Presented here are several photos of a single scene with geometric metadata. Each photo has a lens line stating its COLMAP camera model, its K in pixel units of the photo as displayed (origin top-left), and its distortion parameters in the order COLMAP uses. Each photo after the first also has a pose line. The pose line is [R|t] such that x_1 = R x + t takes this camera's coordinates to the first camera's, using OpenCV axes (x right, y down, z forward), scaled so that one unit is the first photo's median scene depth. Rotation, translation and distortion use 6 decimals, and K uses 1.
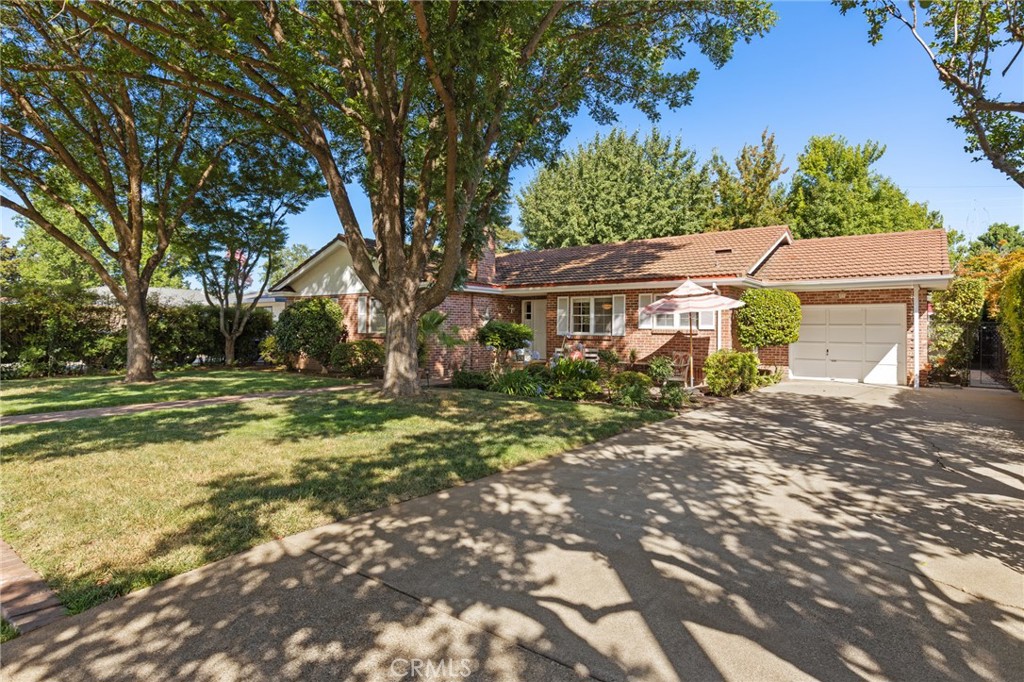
lens RADIAL K [[585.7, 0, 513.7], [0, 585.7, 340.8], [0, 0, 1]] dist [-0.000387, -0.000019]
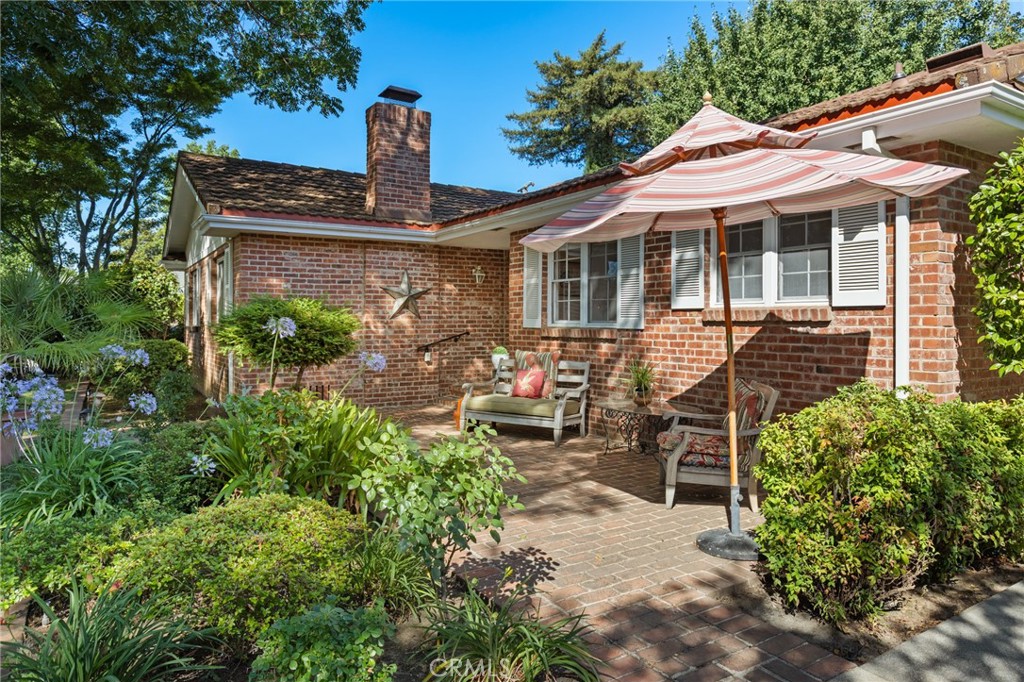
lens RADIAL K [[674.2, 0, 509.9], [0, 674.2, 337.9], [0, 0, 1]] dist [0.009580, 0.002573]
pose [[0.935791, 0.000969, -0.352554, 0.260221], [0.000782, 0.999988, 0.004822, -0.005029], [0.352554, -0.004788, 0.935779, 0.568683]]
